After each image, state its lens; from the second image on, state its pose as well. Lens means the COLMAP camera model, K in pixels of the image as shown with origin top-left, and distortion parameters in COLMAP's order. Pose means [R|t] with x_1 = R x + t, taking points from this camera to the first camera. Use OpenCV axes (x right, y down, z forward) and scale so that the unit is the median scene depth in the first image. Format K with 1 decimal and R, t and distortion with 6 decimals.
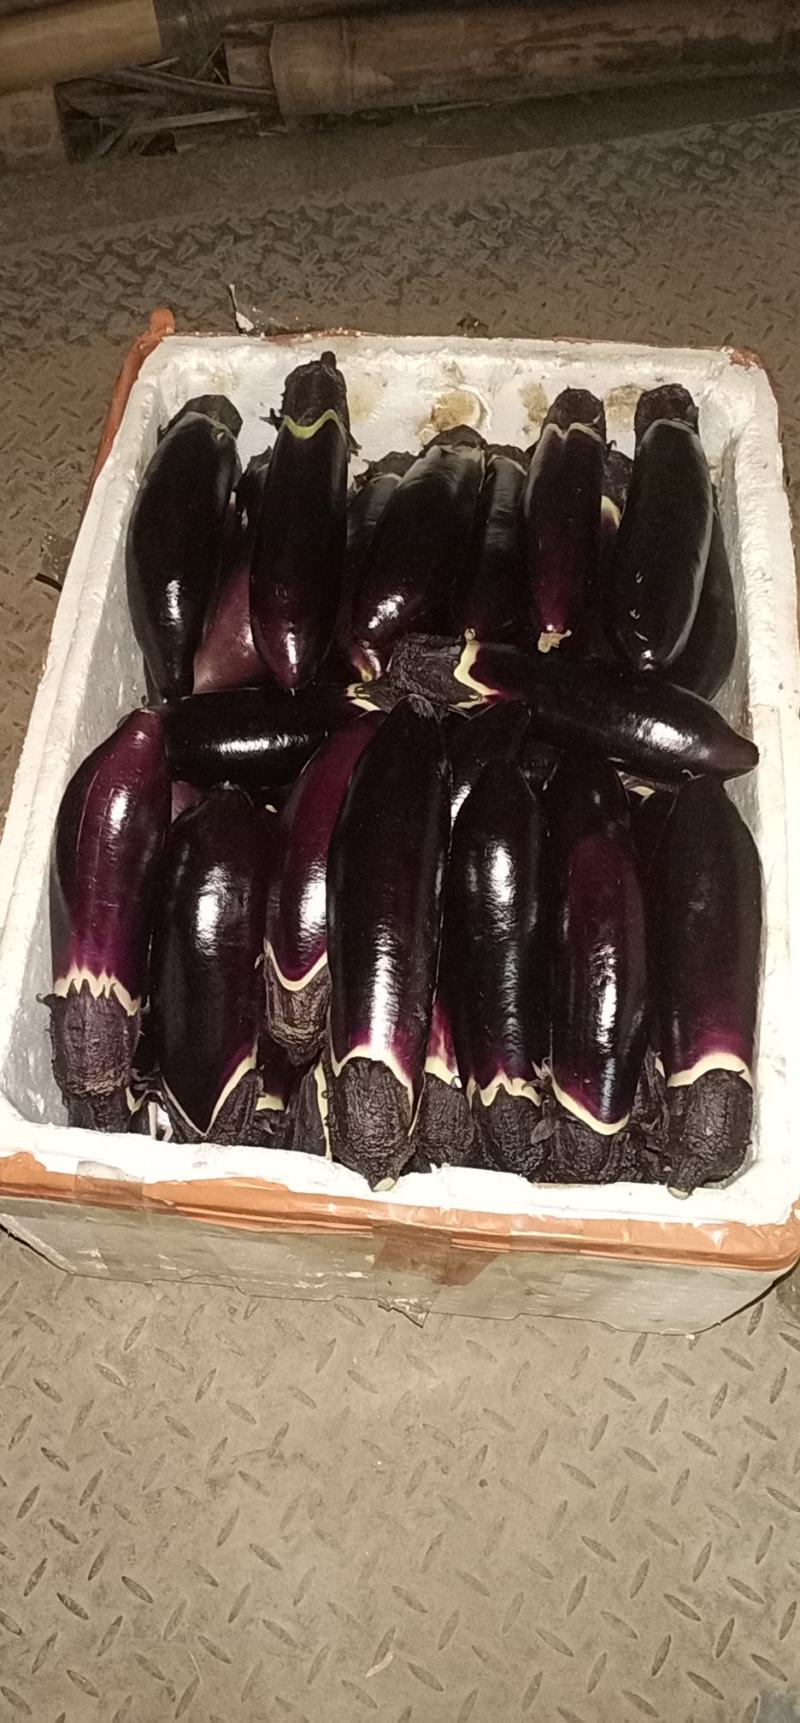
lens RADIAL K [[1316.8, 0, 400.0], [0, 1316.8, 861.5], [0, 0, 1]] dist [-0.001126, -0.065346]
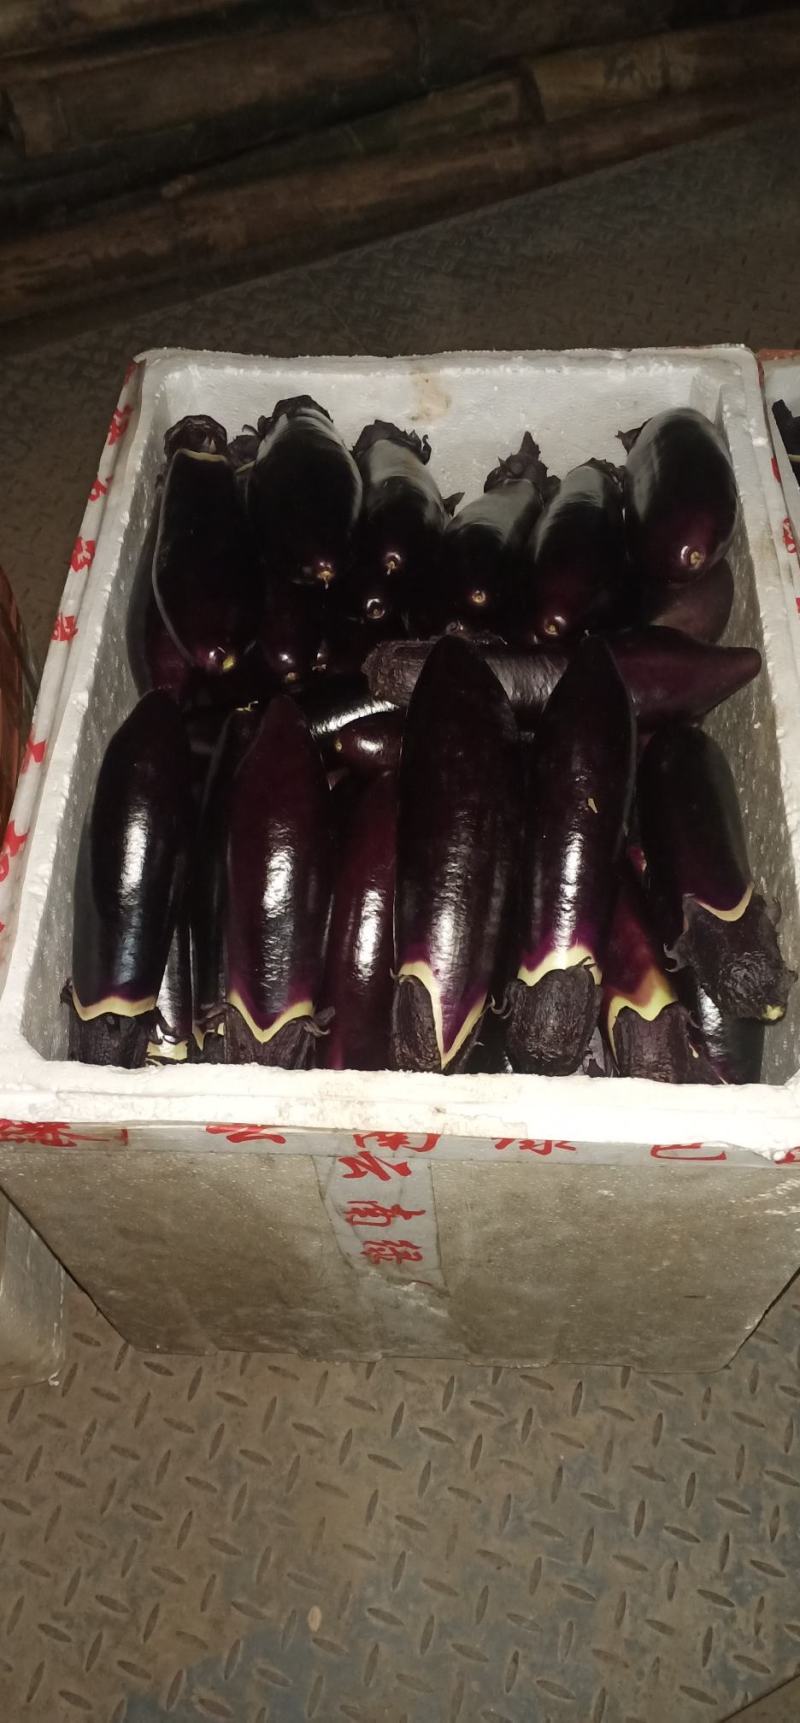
lens RADIAL K [[1316.8, 0, 400.0], [0, 1316.8, 861.5], [0, 0, 1]] dist [-0.001126, -0.065346]
pose [[0.973019, -0.186771, 0.135462, 0.441481], [0.202502, 0.972688, -0.113454, 0.123712], [-0.110572, 0.137824, 0.984265, -0.168294]]
